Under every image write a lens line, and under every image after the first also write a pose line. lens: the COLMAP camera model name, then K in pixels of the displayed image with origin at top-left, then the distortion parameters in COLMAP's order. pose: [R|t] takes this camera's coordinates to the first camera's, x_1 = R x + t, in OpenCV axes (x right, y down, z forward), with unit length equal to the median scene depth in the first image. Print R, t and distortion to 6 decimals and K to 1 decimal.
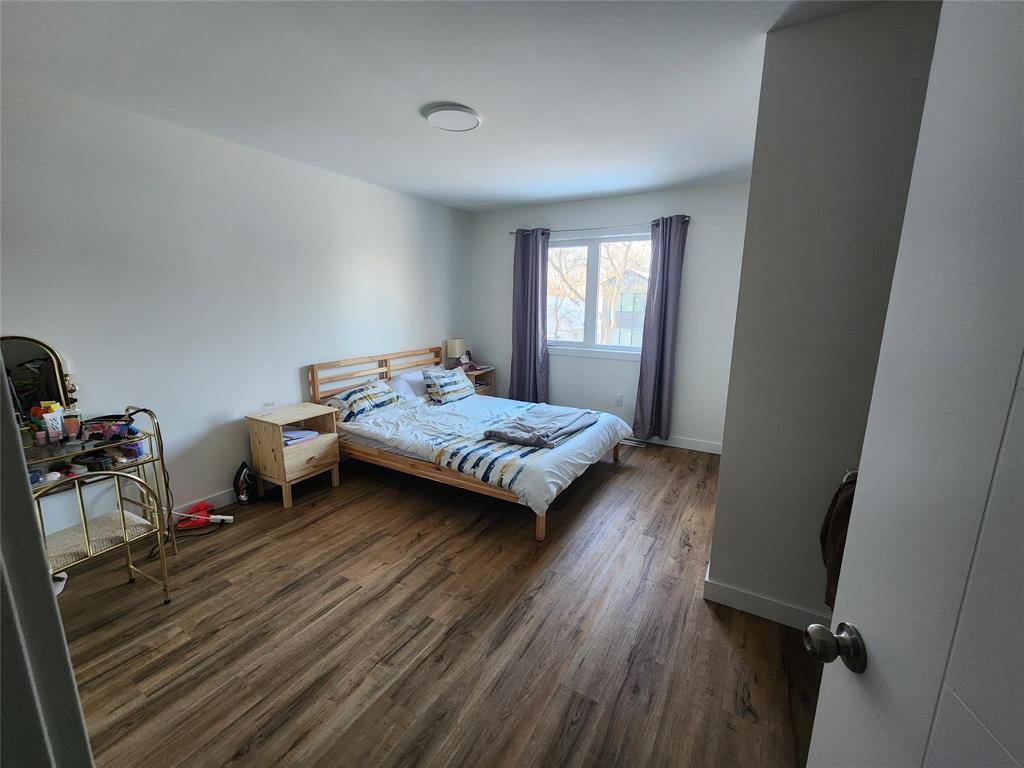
lens RADIAL K [[418.8, 0, 512.5], [0, 418.8, 382.0], [0, 0, 1]] dist [-0.001354, 0.000813]
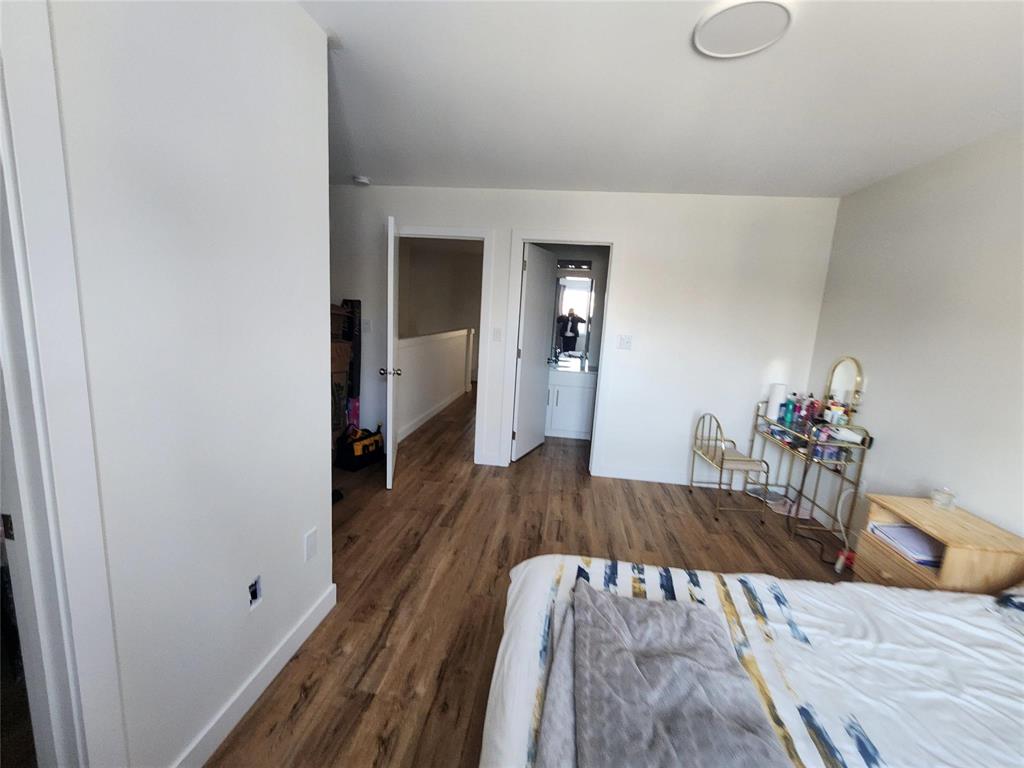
lens RADIAL K [[418.8, 0, 513.2], [0, 418.8, 380.9], [0, 0, 1]] dist [-0.001354, 0.000813]
pose [[-0.915516, 0.007744, -0.402206, 0.506058], [-0.138735, 0.932399, 0.333744, -0.381633], [0.377601, 0.361348, -0.852552, 1.952909]]
